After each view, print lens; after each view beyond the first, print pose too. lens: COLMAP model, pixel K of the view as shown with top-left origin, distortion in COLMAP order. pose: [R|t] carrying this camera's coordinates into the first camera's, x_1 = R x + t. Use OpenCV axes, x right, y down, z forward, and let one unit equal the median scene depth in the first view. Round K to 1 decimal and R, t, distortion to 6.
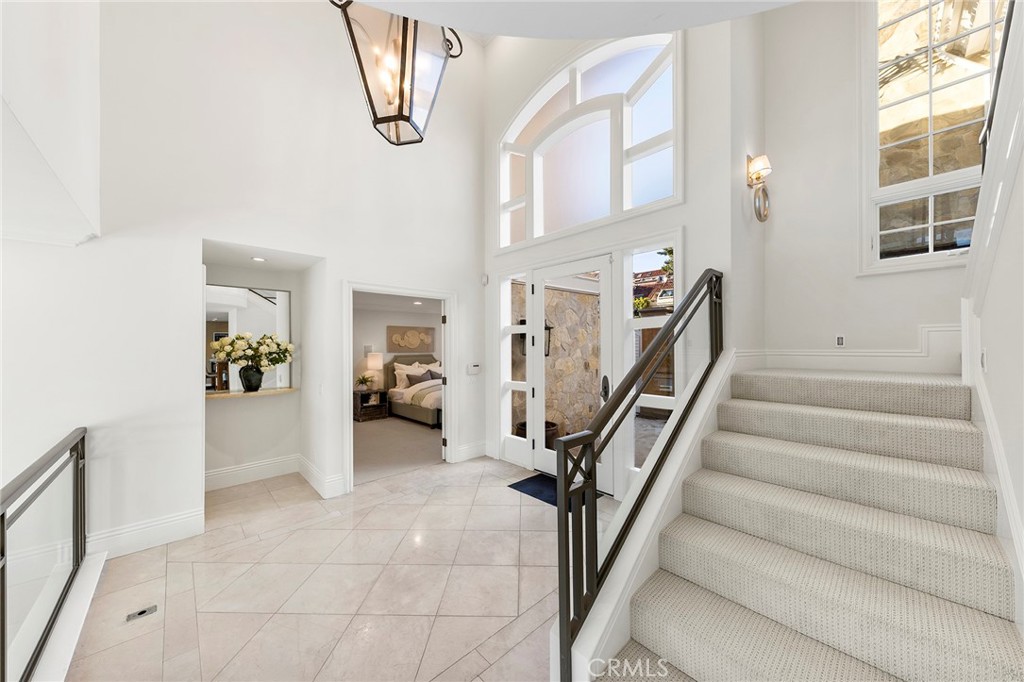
lens RADIAL K [[354.4, 0, 513.5], [0, 354.4, 343.1], [0, 0, 1]] dist [0.001609, 0.000033]
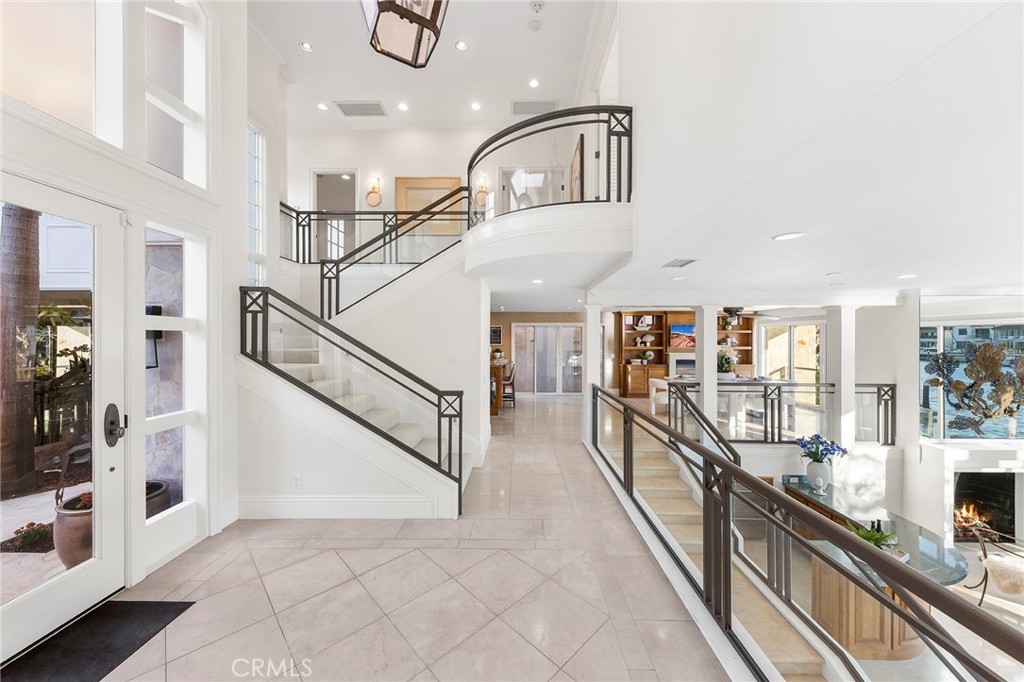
lens RADIAL K [[354.4, 0, 511.3], [0, 354.4, 340.9], [0, 0, 1]] dist [0.001609, 0.000033]
pose [[-0.711921, 0.004283, 0.702246, -0.584121], [-0.000130, 0.999981, -0.006230, -0.012832], [-0.702259, -0.004526, -0.711907, 0.831241]]
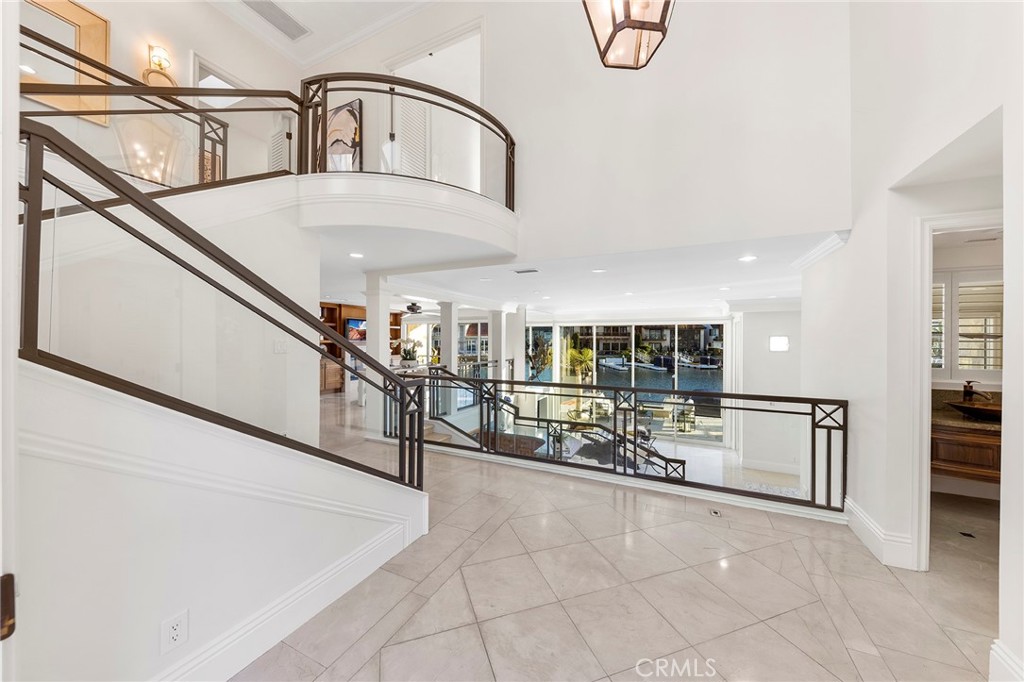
lens RADIAL K [[357.7, 0, 513.3], [0, 357.7, 340.5], [0, 0, 1]] dist [-0.001076, -0.000126]
pose [[-0.935118, 0.002526, -0.354328, 0.122594], [0.003913, 0.999987, -0.003198, 0.026324], [0.354315, -0.004377, -0.935116, 1.021712]]
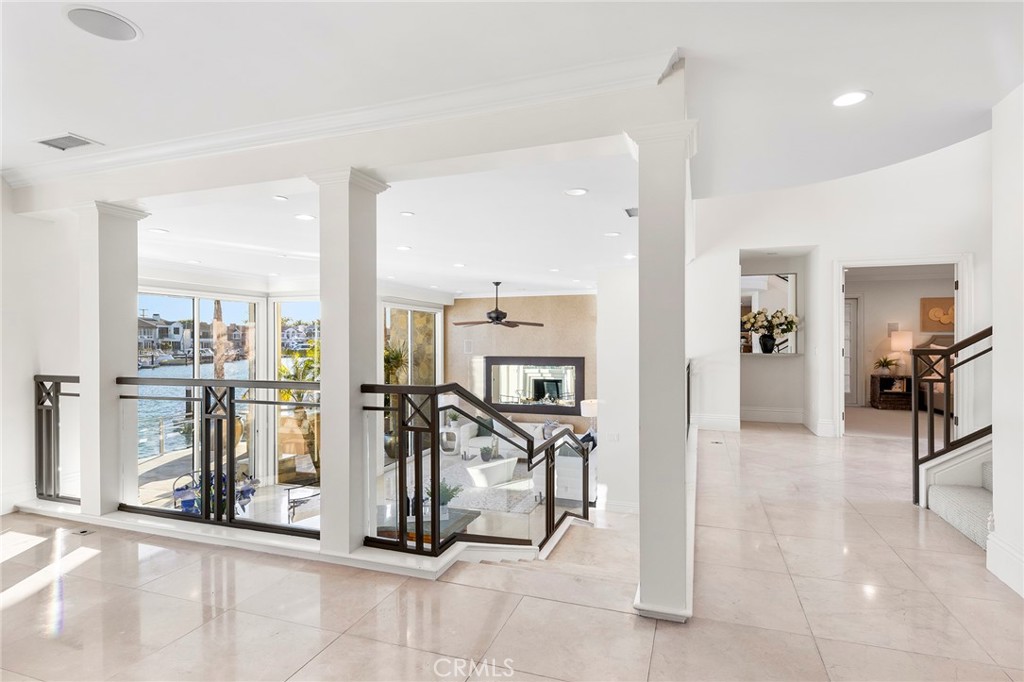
lens RADIAL K [[531.6, 0, 512.1], [0, 531.6, 341.6], [0, 0, 1]] dist [0.000107, -0.000664]
pose [[0.455440, 0.004679, -0.890254, 0.568701], [0.002784, 0.999974, 0.006680, 0.075033], [0.890262, -0.005521, 0.455415, -0.719664]]
